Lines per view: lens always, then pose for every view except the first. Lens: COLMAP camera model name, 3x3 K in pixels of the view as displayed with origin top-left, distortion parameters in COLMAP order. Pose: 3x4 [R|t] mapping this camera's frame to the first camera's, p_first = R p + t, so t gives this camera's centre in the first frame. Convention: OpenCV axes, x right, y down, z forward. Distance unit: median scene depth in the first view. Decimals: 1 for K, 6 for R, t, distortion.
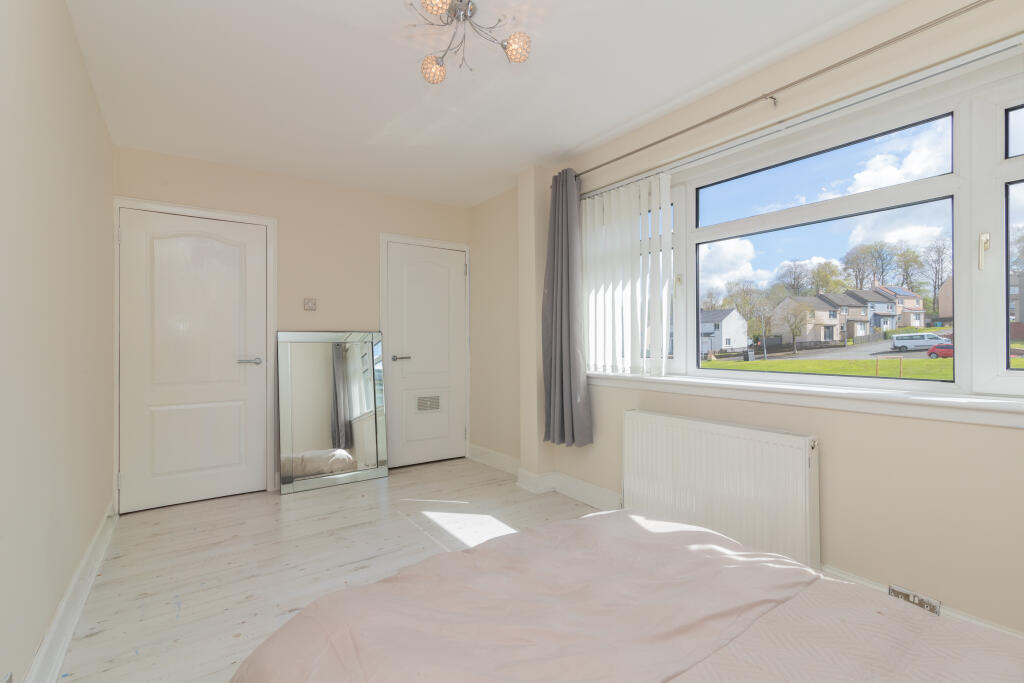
lens RADIAL K [[468.4, 0, 505.2], [0, 468.4, 341.7], [0, 0, 1]] dist [0.001225, 0.000179]
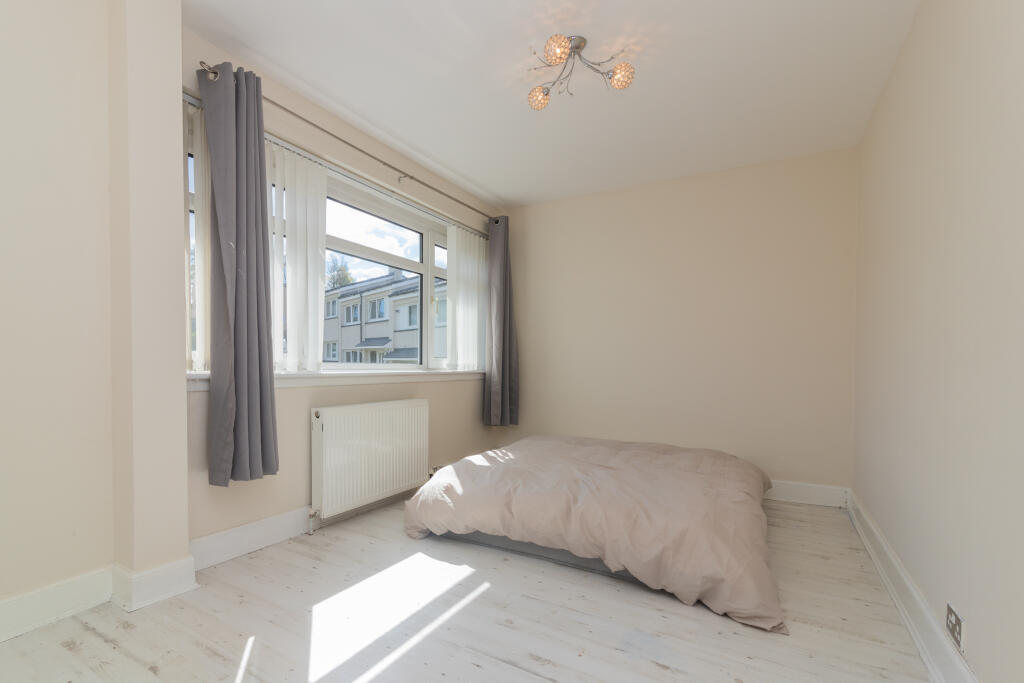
lens RADIAL K [[508.9, 0, 460.1], [0, 508.9, 383.8], [0, 0, 1]] dist [-0.002148, -0.000041]
pose [[-0.391794, -0.035691, 0.919360, -0.681805], [-0.003946, 0.999303, 0.037112, 0.051925], [-0.920044, 0.010912, -0.391662, 1.014380]]
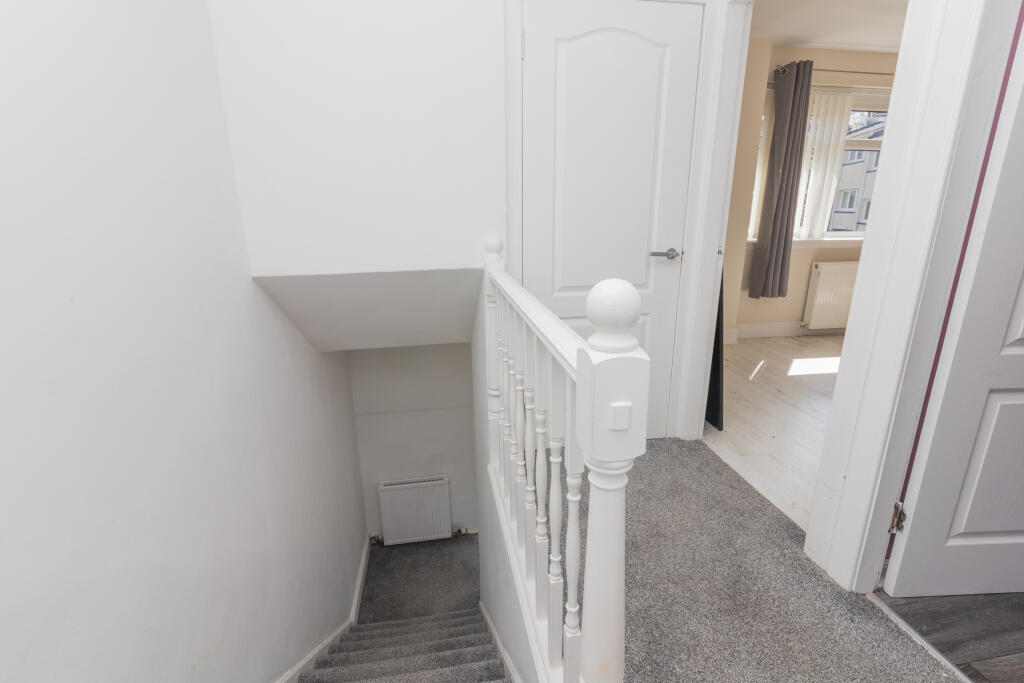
lens RADIAL K [[456.0, 0, 525.6], [0, 456.0, 344.3], [0, 0, 1]] dist [0.001486, 0.000038]
pose [[0.426598, -0.249033, 0.869481, -1.317157], [0.005314, 0.962019, 0.272930, -0.006223], [-0.904426, -0.111811, 0.411718, 1.086558]]
